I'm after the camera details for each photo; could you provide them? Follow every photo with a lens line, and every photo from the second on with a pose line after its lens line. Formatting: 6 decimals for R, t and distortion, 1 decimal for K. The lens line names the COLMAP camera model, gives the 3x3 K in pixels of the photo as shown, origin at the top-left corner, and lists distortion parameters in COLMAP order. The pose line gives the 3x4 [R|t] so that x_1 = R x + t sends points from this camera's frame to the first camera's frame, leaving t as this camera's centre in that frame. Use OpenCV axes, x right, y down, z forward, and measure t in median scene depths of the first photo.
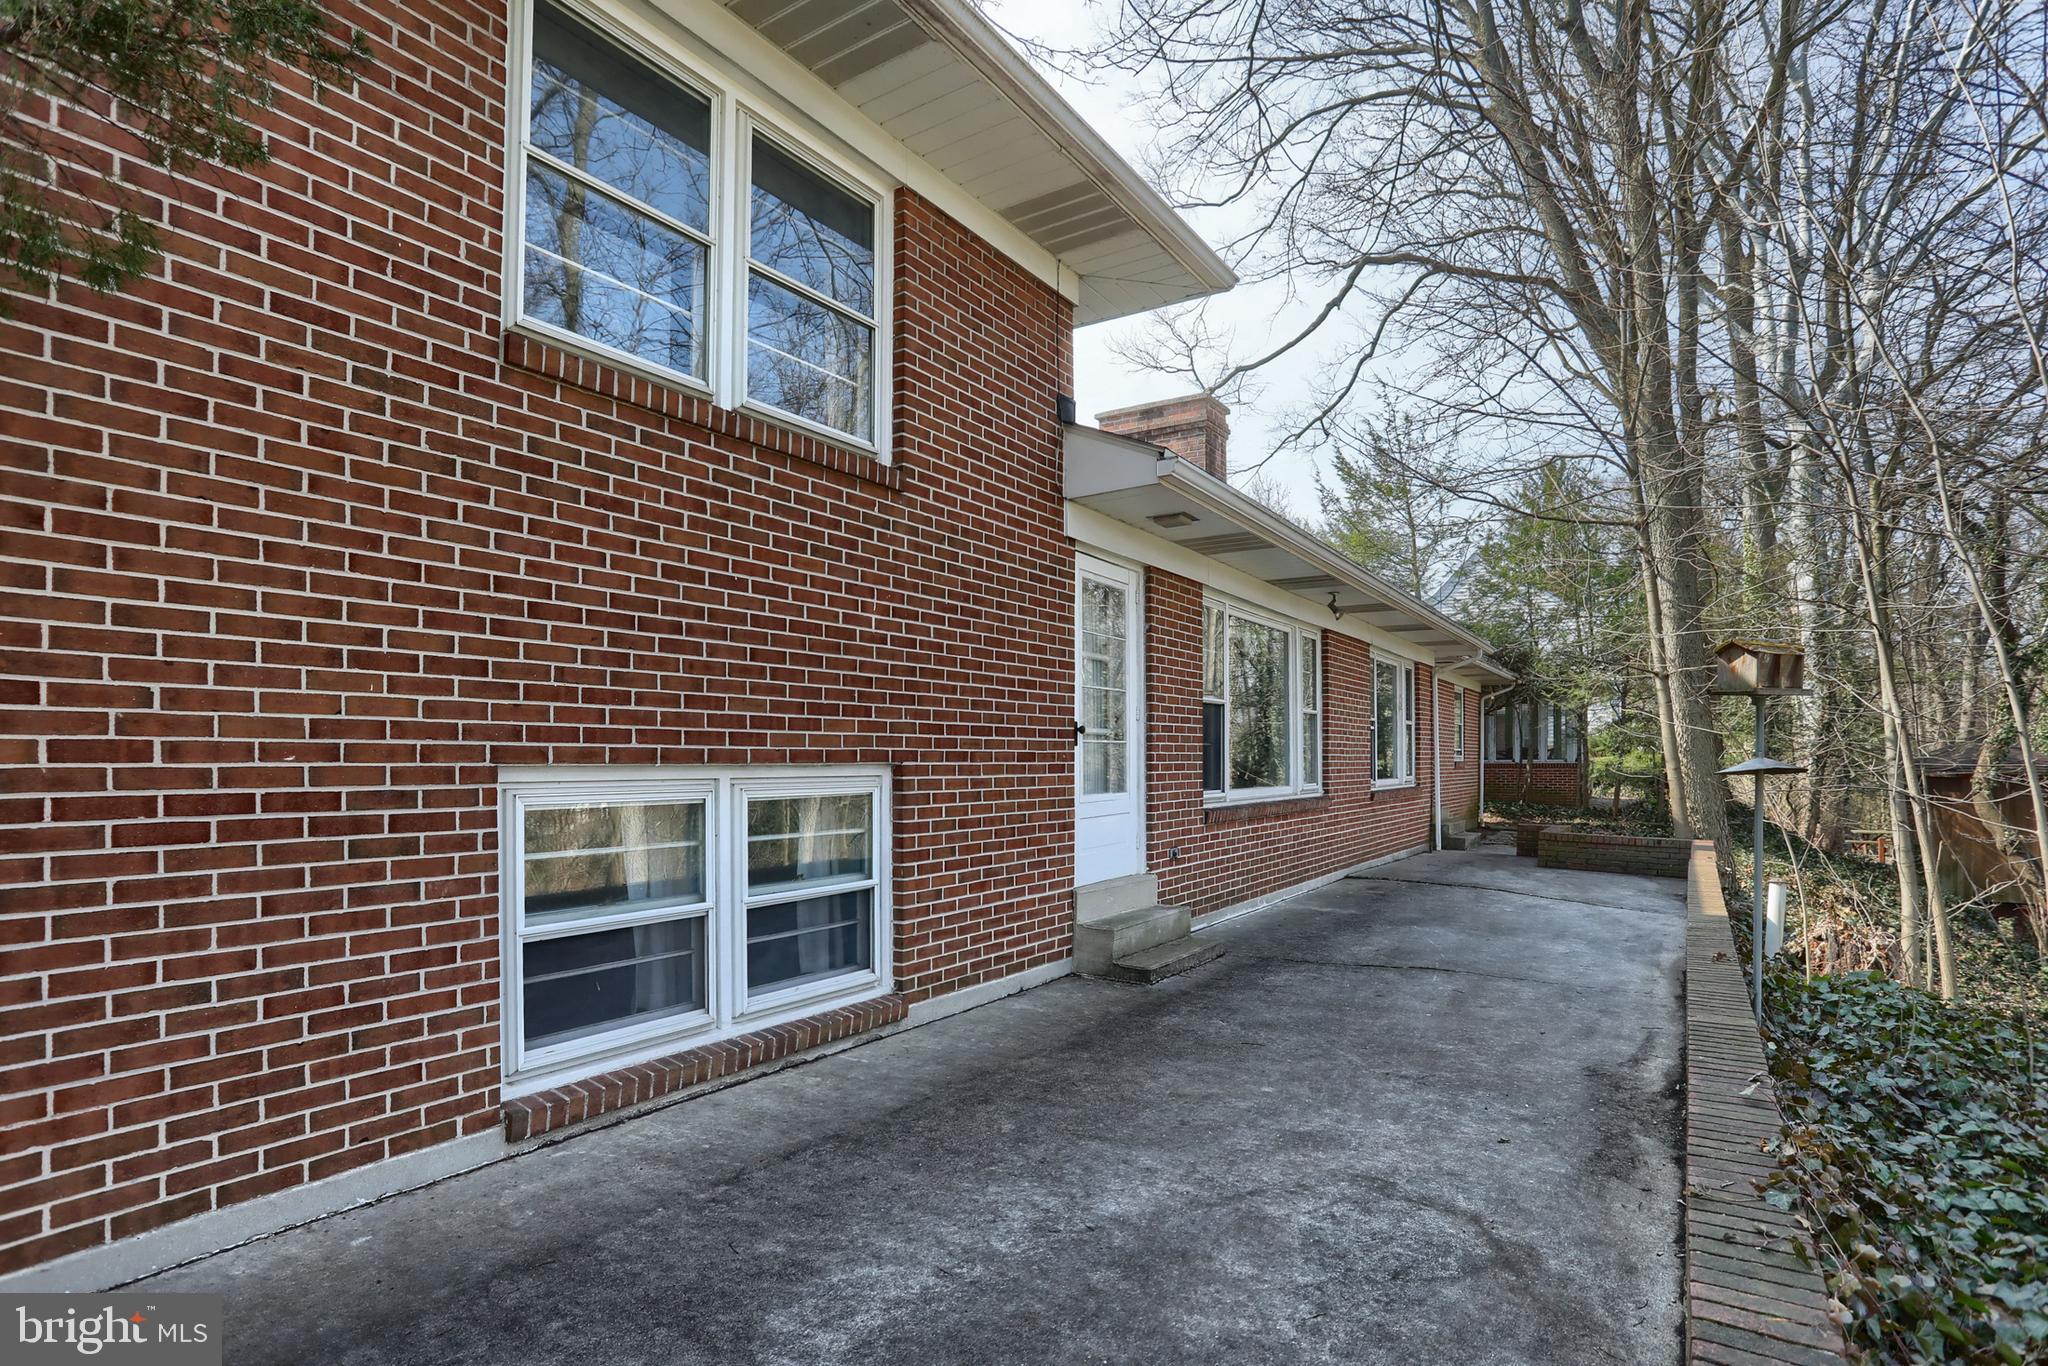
lens RADIAL K [[1036.2, 0, 1024.0], [0, 1036.2, 683.0], [0, 0, 1]] dist [-0.076195, 0.032943]
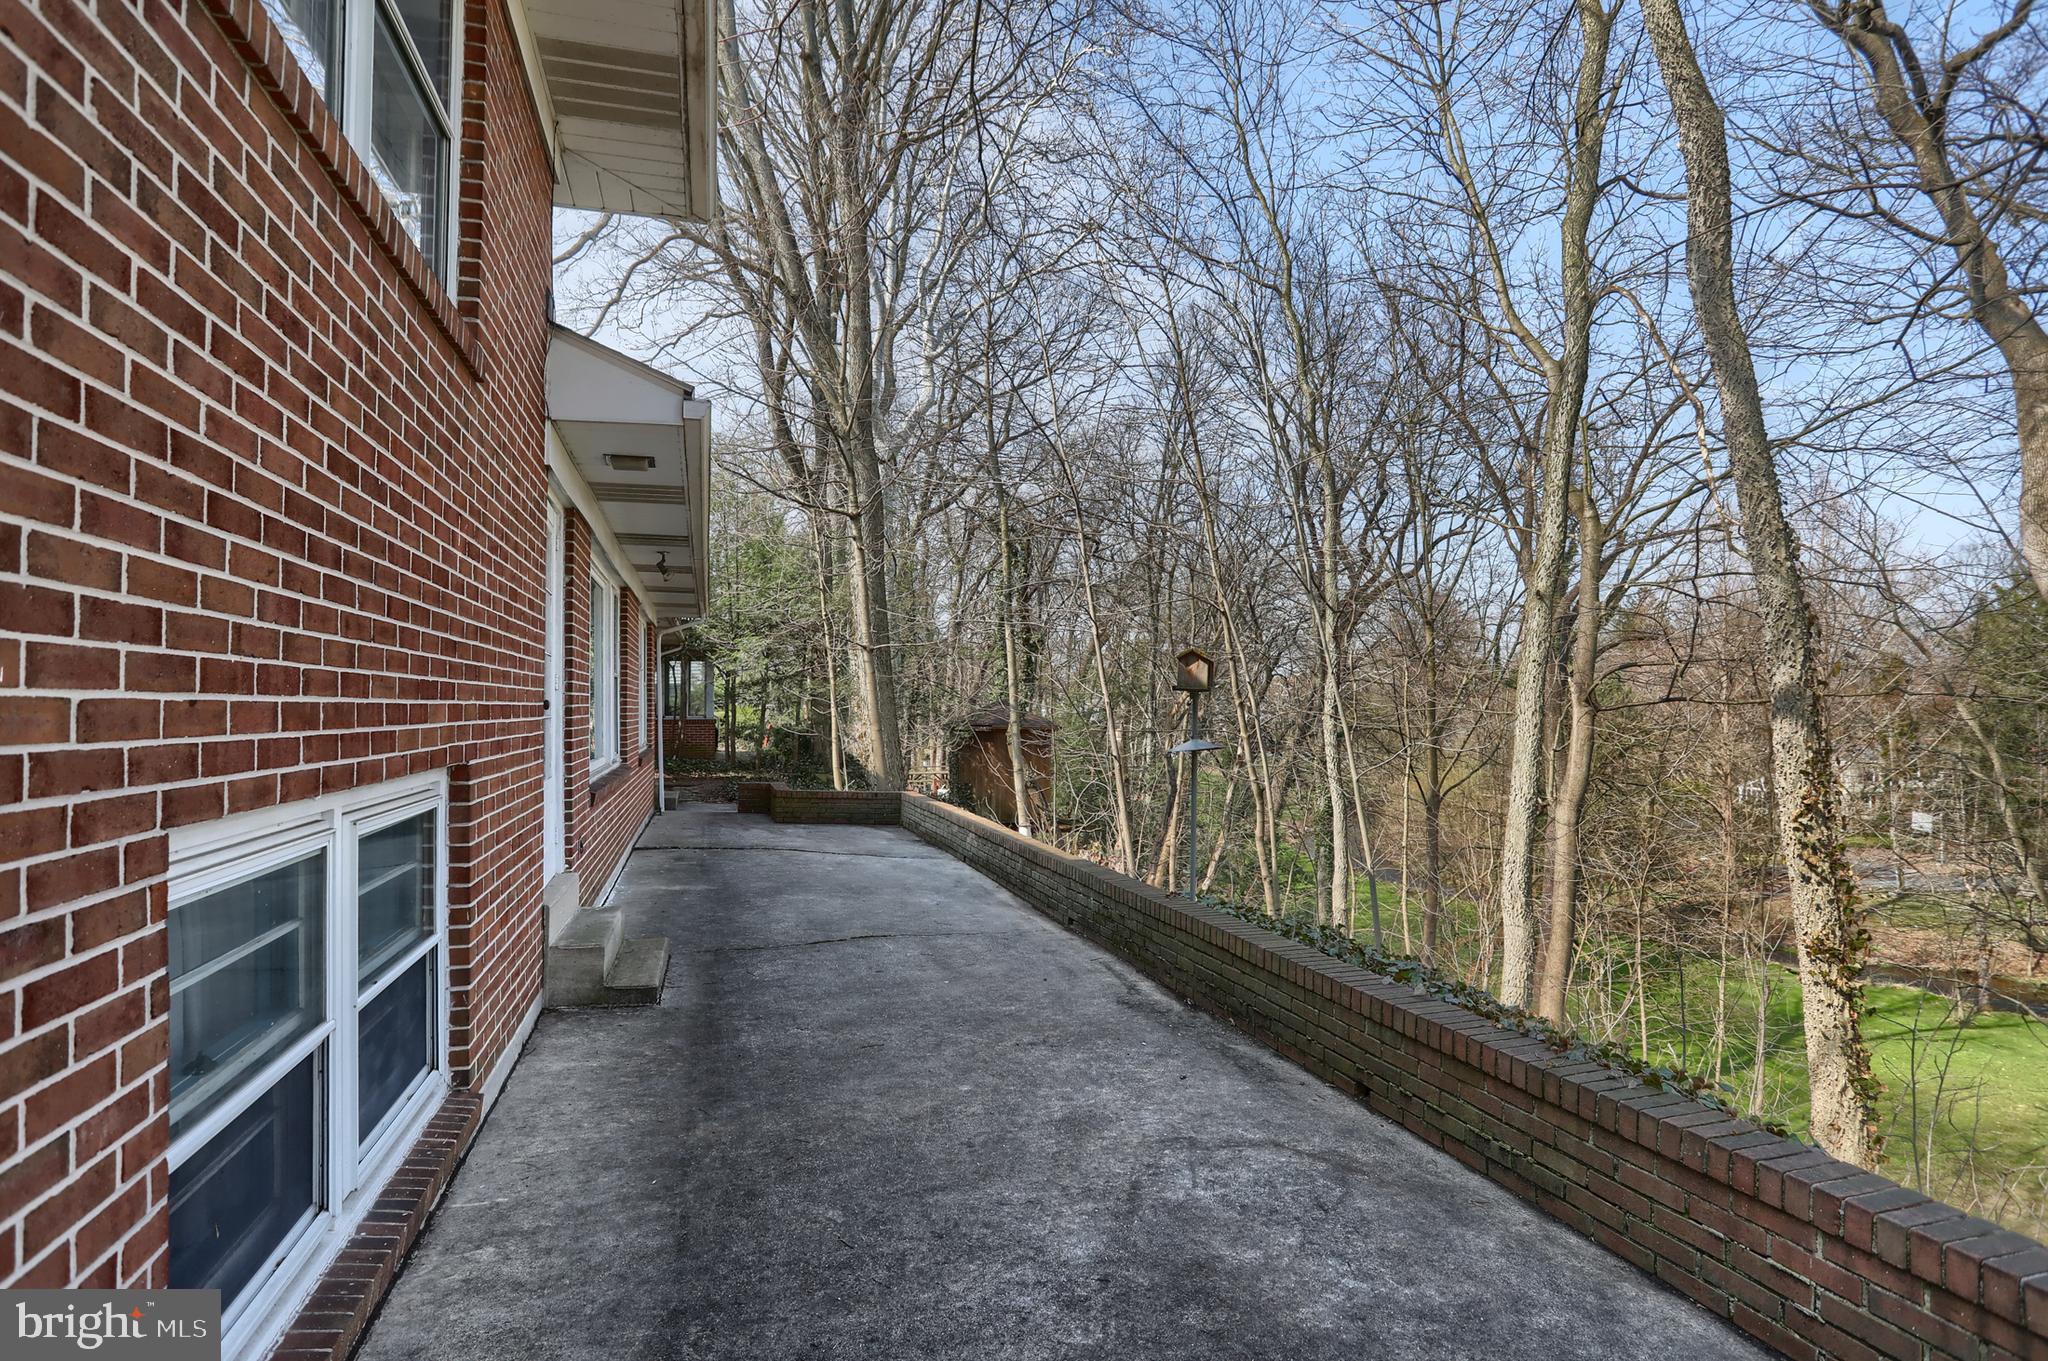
lens RADIAL K [[1031.8, 0, 1025.6], [0, 1031.8, 631.2], [0, 0, 1]] dist [-0.076858, 0.033729]
pose [[0.654510, 0.058965, 0.753751, -0.499987], [-0.057111, 0.997962, -0.028478, -0.018042], [-0.753894, -0.024409, 0.656543, 0.327990]]
